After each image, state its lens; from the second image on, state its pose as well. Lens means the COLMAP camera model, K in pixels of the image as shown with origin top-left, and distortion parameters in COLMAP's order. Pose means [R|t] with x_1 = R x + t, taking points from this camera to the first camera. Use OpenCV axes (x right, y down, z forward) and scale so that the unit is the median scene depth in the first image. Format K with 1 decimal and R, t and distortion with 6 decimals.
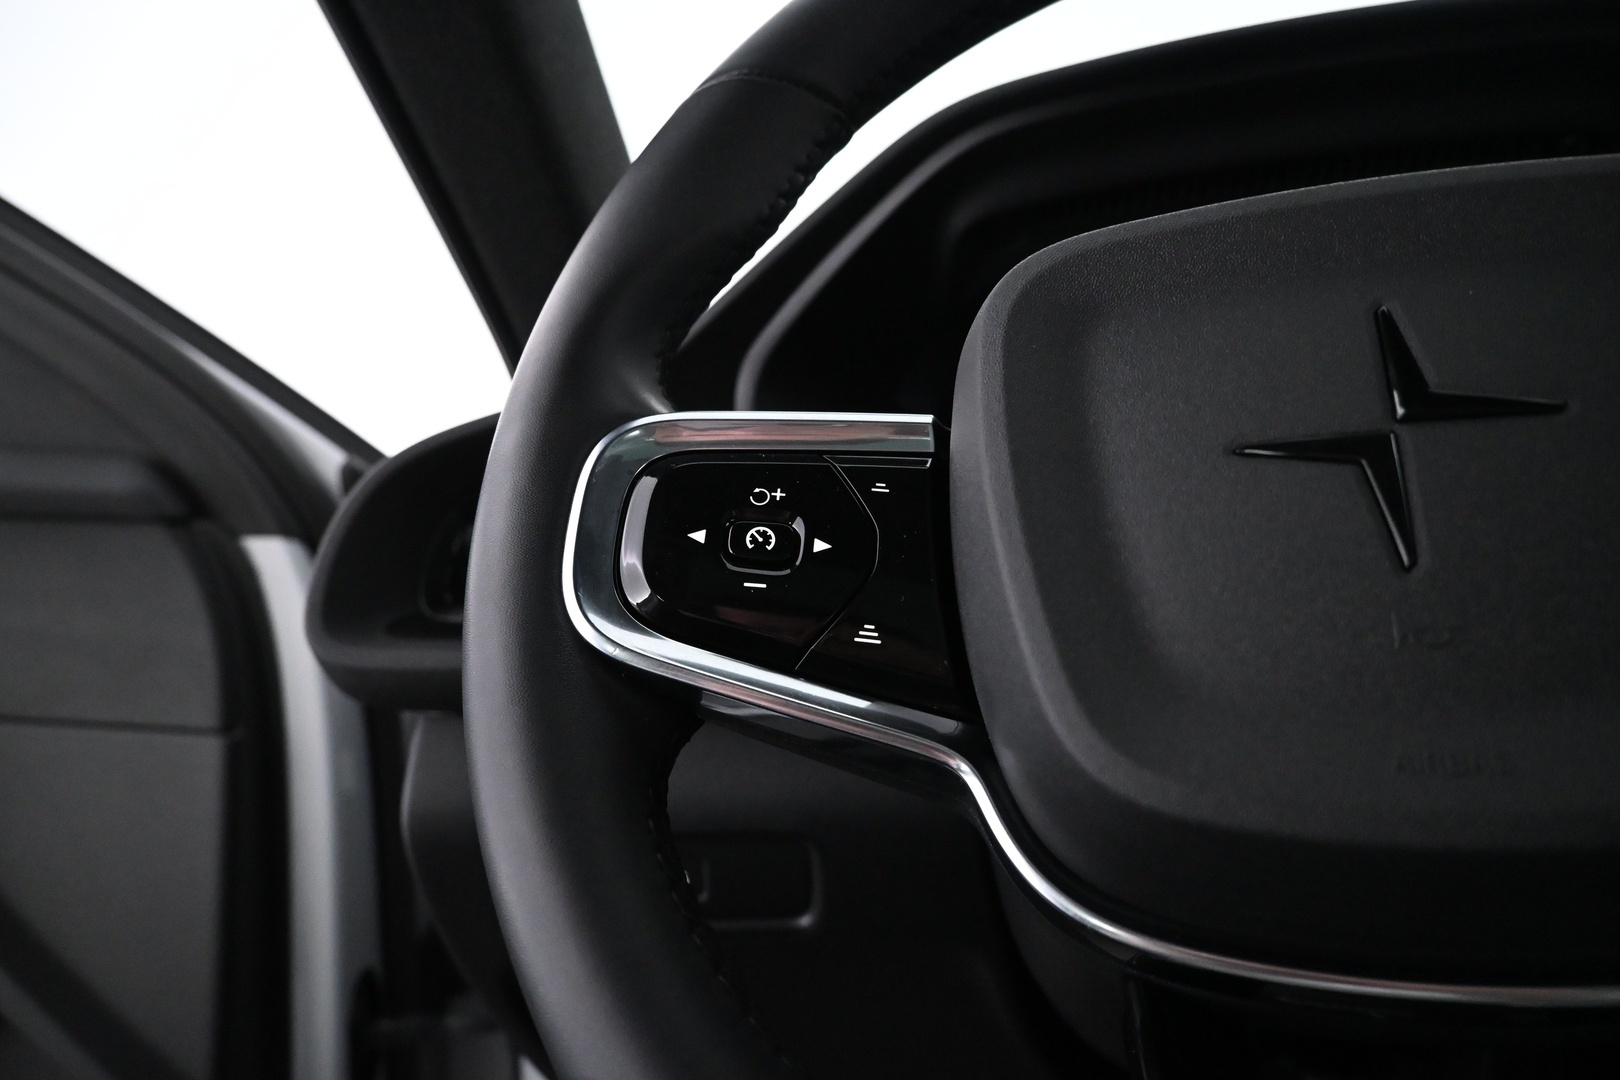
lens RADIAL K [[1102.3, 0, 810.0], [0, 1102.3, 540.0], [0, 0, 1]] dist [-0.003162, 0.000311]
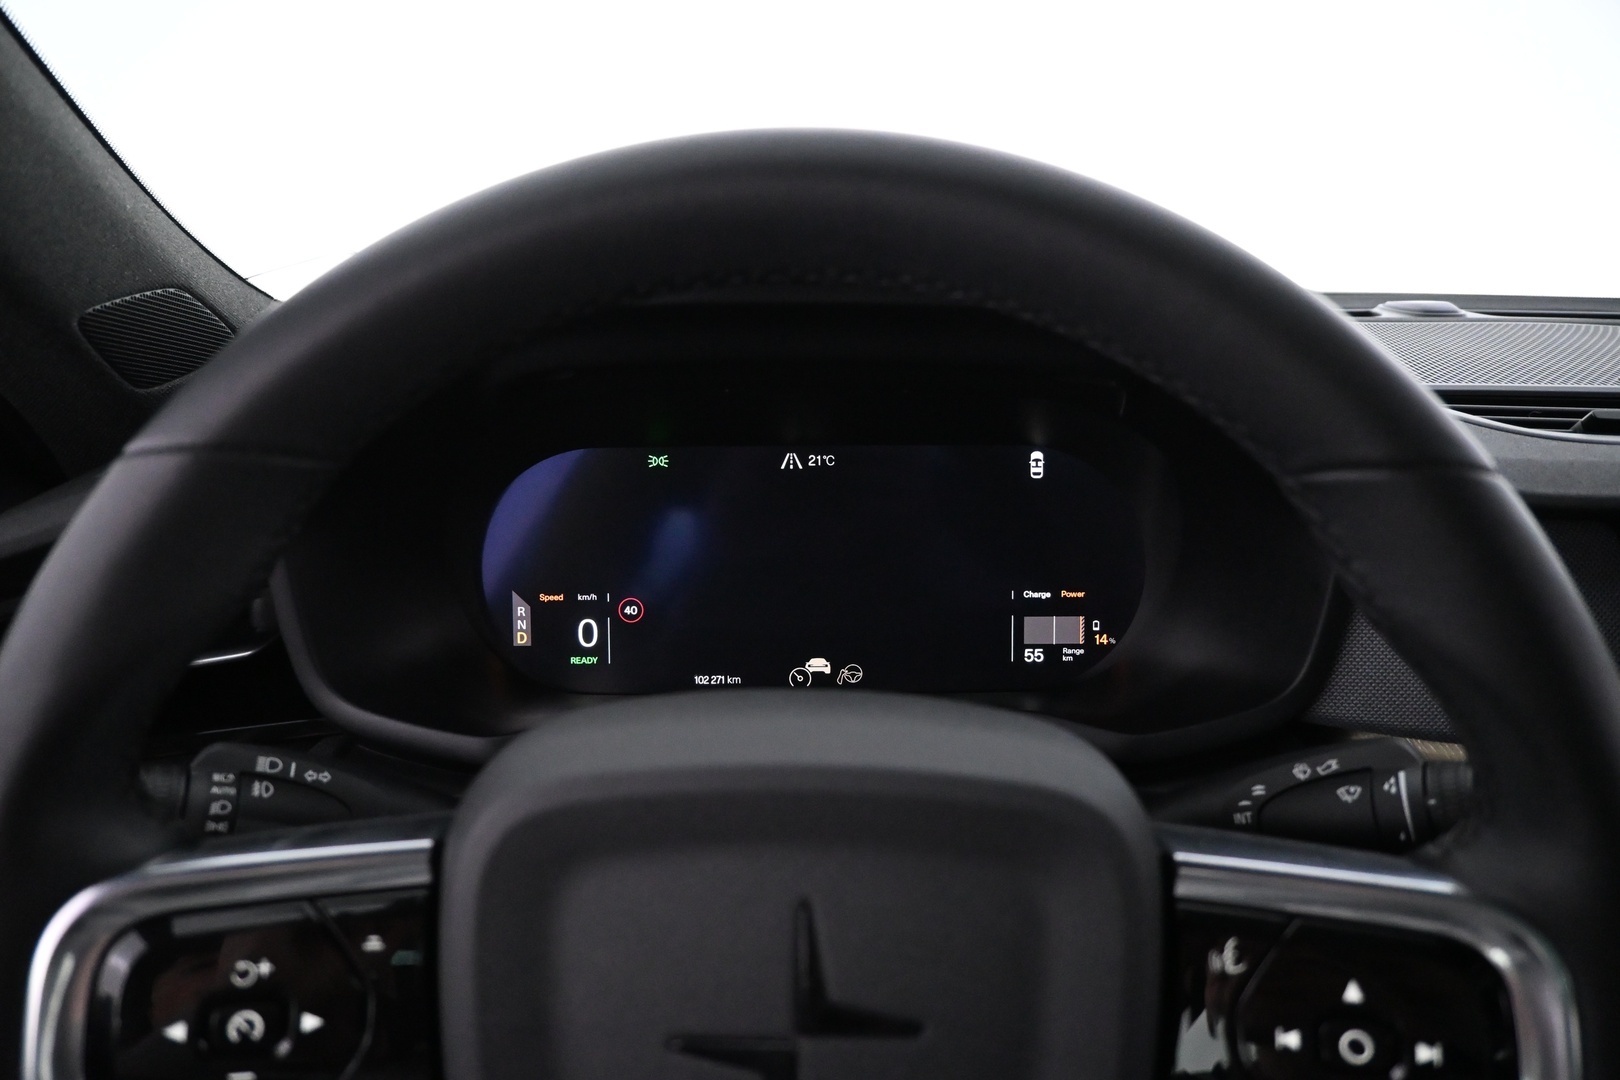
lens RADIAL K [[1102.3, 0, 810.0], [0, 1102.3, 540.0], [0, 0, 1]] dist [-0.003162, 0.000311]
pose [[0.945720, -0.037038, 0.322864, 0.134826], [-0.065182, 0.951677, 0.300103, -0.759364], [-0.318378, -0.304858, 0.897606, 0.057290]]
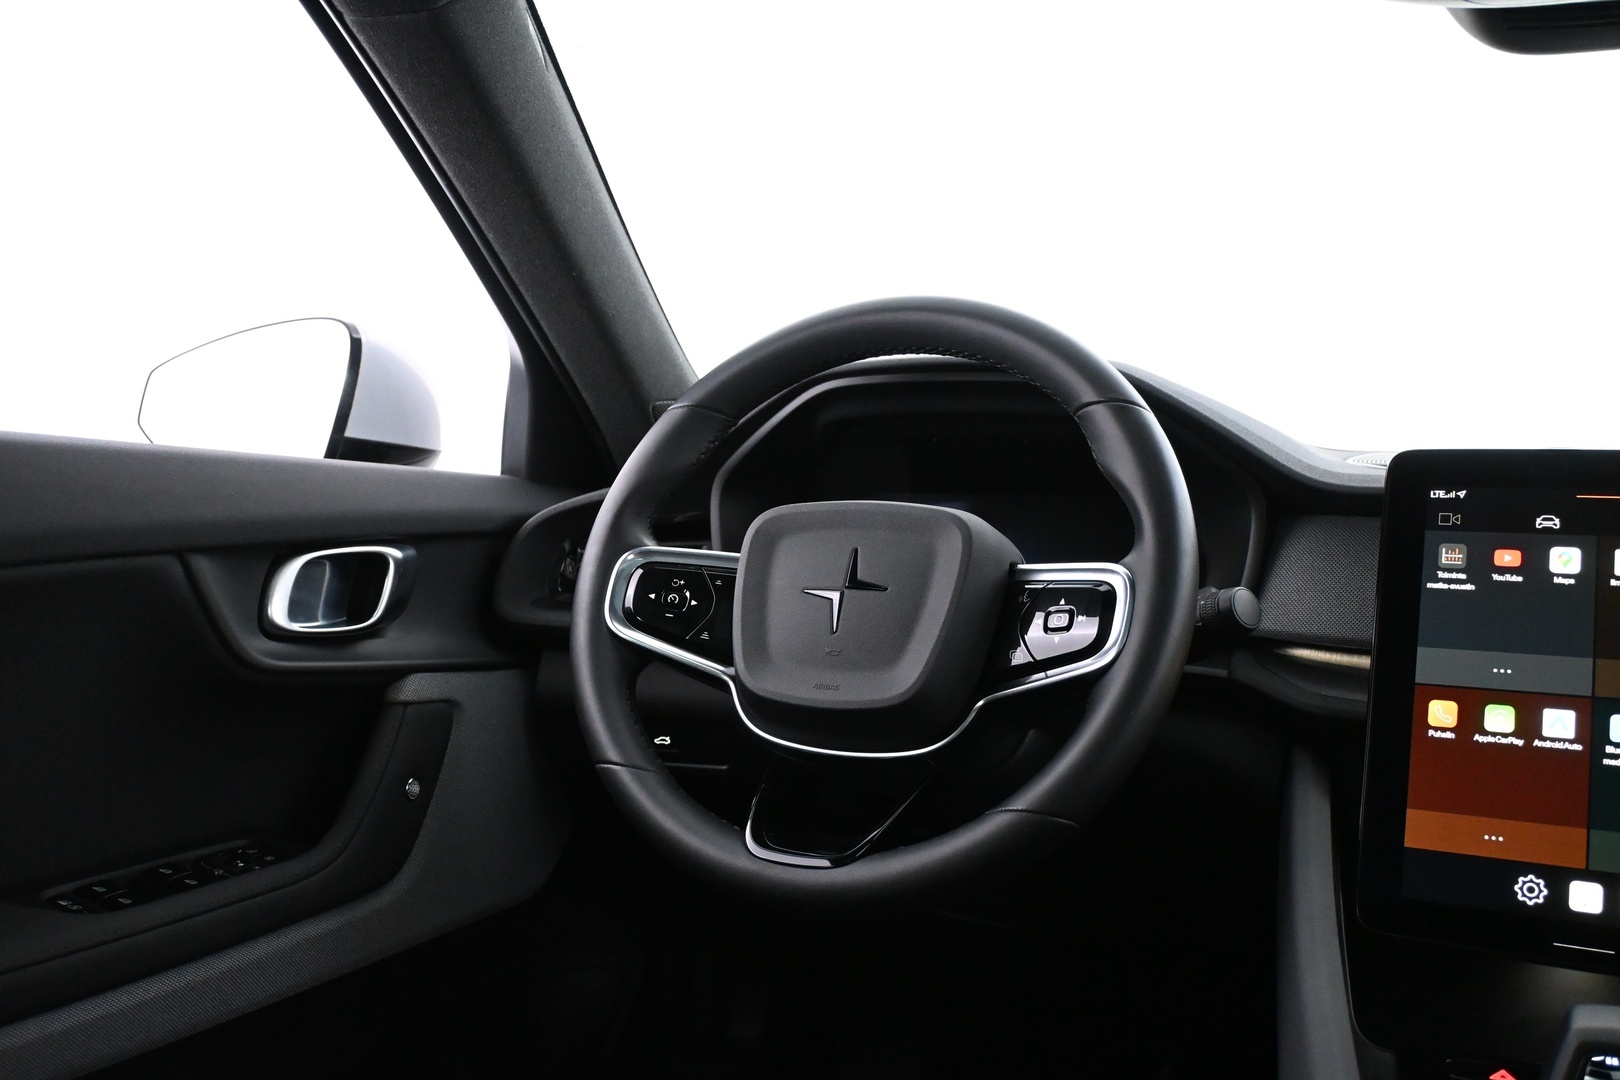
lens RADIAL K [[1460.7, 0, 810.0], [0, 1460.7, 540.0], [0, 0, 1]] dist [-0.006681, 0.012486]
pose [[0.991796, 0.068805, -0.107736, 0.693508], [-0.061971, 0.995924, 0.065542, -0.416533], [0.111807, -0.058328, 0.992017, -2.665565]]
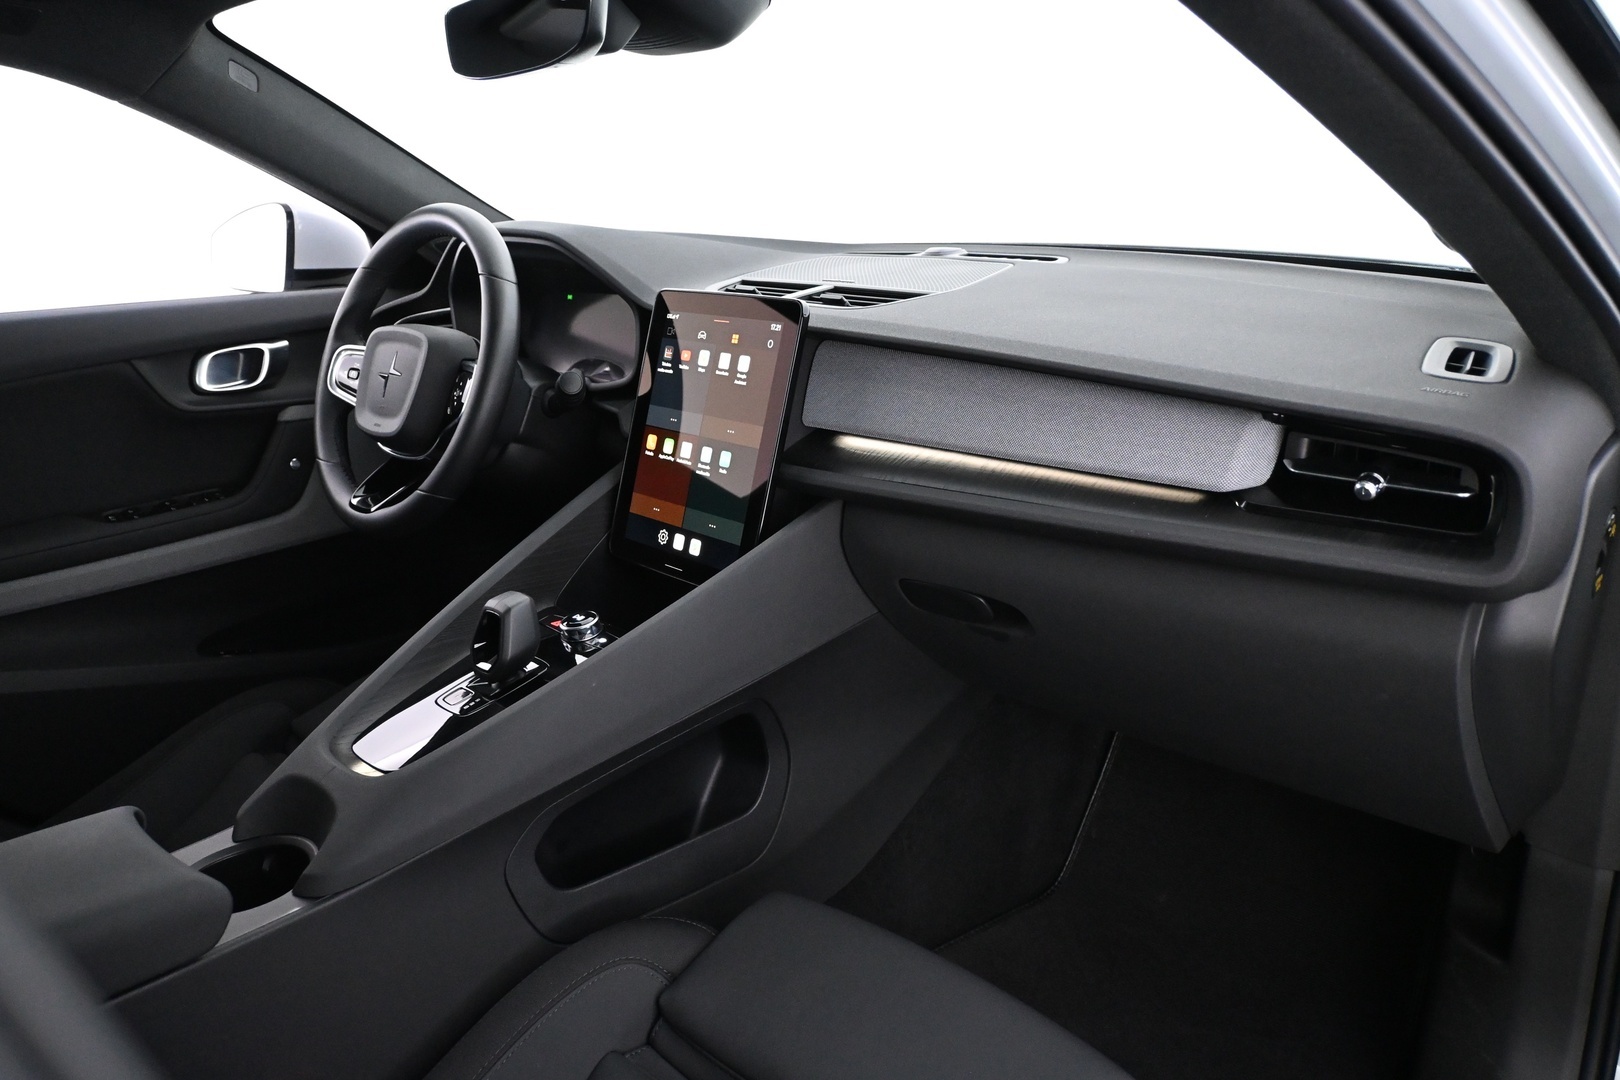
lens RADIAL K [[1235.3, 0, 817.0], [0, 1235.3, 520.3], [0, 0, 1]] dist [-0.034868, 0.000772]
pose [[0.900708, 0.128004, -0.415138, 4.681249], [0.013532, 0.946874, 0.321321, -1.247498], [0.434214, -0.295034, 0.851125, -3.421754]]
